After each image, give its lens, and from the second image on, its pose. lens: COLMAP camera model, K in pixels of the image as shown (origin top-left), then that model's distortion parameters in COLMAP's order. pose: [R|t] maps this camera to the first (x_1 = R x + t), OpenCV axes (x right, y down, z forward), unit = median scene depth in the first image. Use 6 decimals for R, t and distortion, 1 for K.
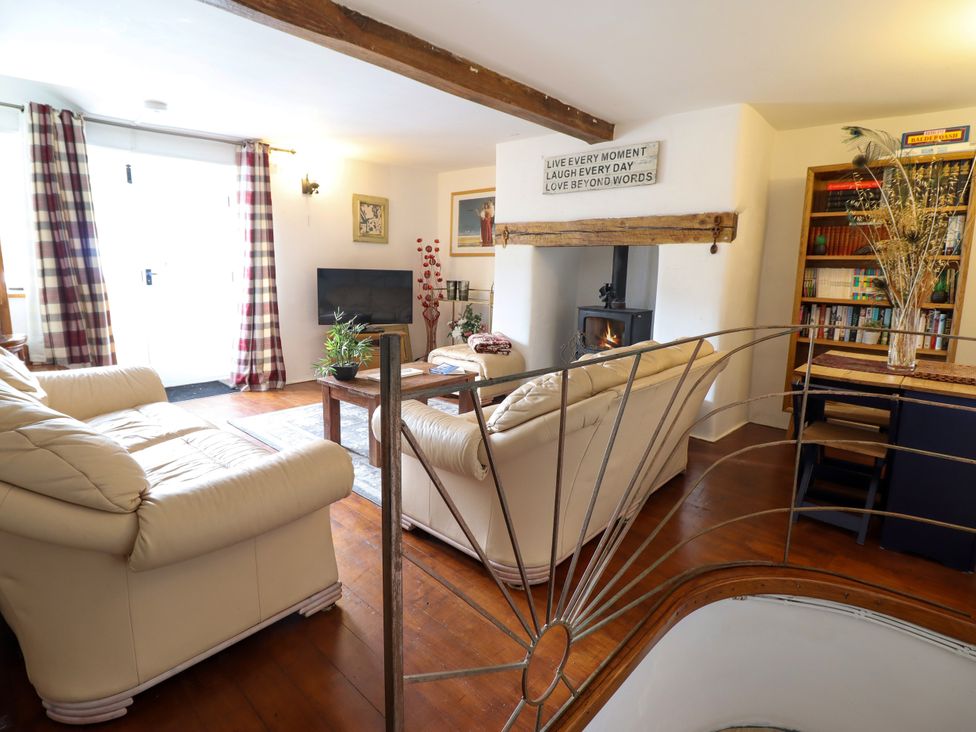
lens RADIAL K [[527.7, 0, 491.1], [0, 527.7, 351.8], [0, 0, 1]] dist [0.000892, -0.016955]
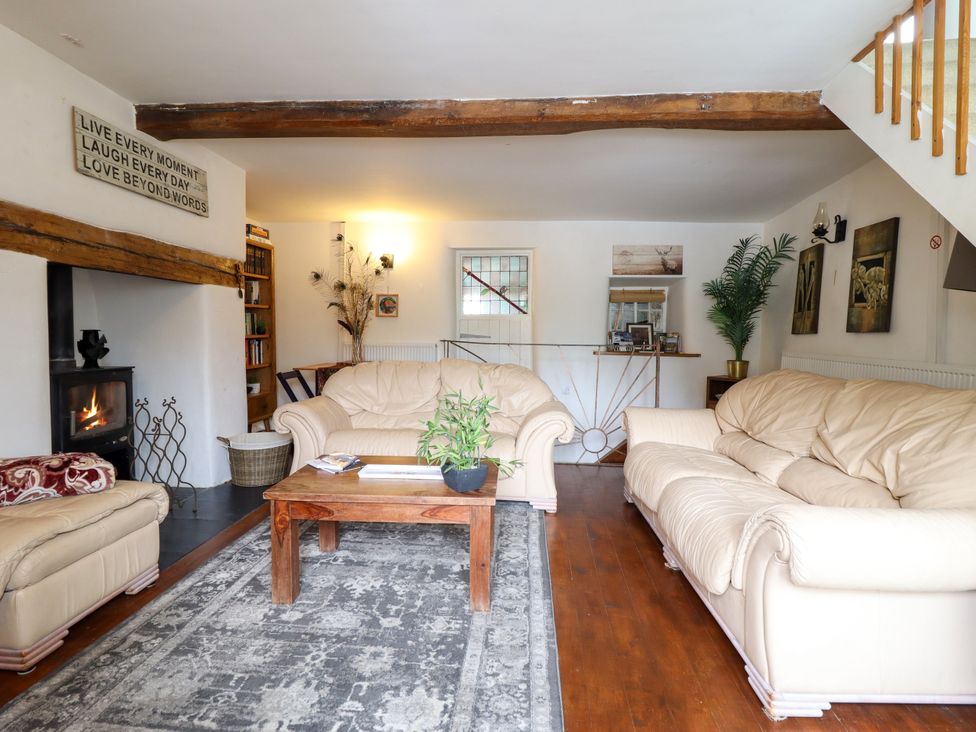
lens RADIAL K [[501.7, 0, 490.3], [0, 501.7, 351.4], [0, 0, 1]] dist [0.000727, -0.014853]
pose [[-0.614410, -0.058106, 0.786844, -0.622621], [0.102093, 0.983045, 0.152313, -0.161015], [-0.782354, 0.173914, -0.598061, 1.083869]]
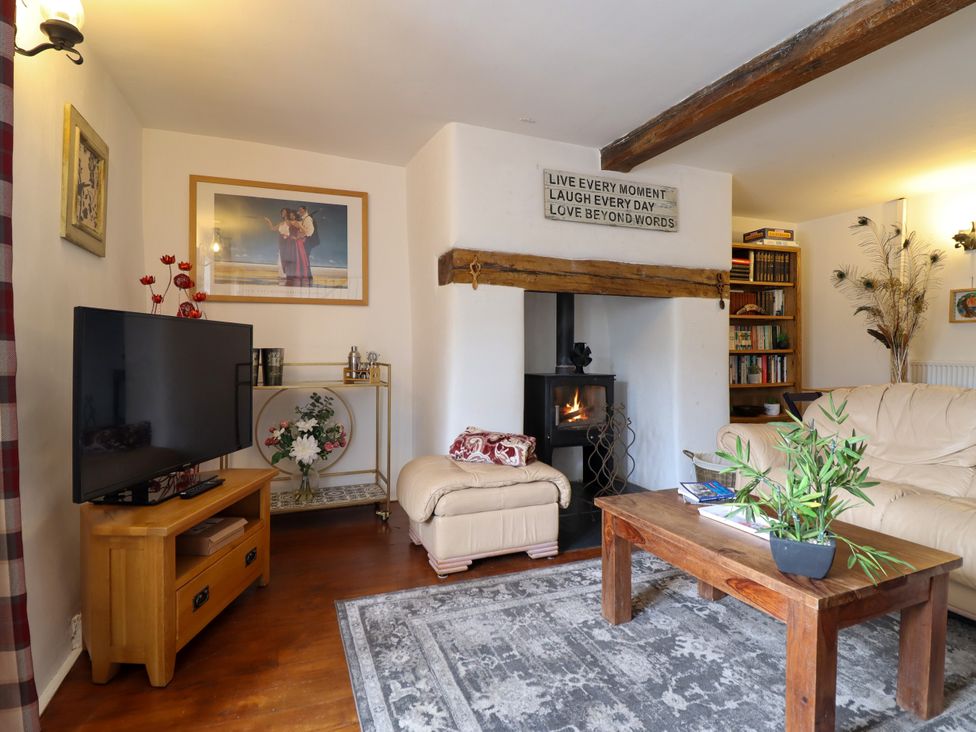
lens RADIAL K [[527.7, 0, 491.1], [0, 527.7, 351.8], [0, 0, 1]] dist [0.000892, -0.016955]
pose [[0.441368, -0.024955, 0.896979, -0.611984], [0.147025, 0.988115, -0.044855, -0.109087], [-0.885199, 0.151676, 0.439791, 0.842897]]
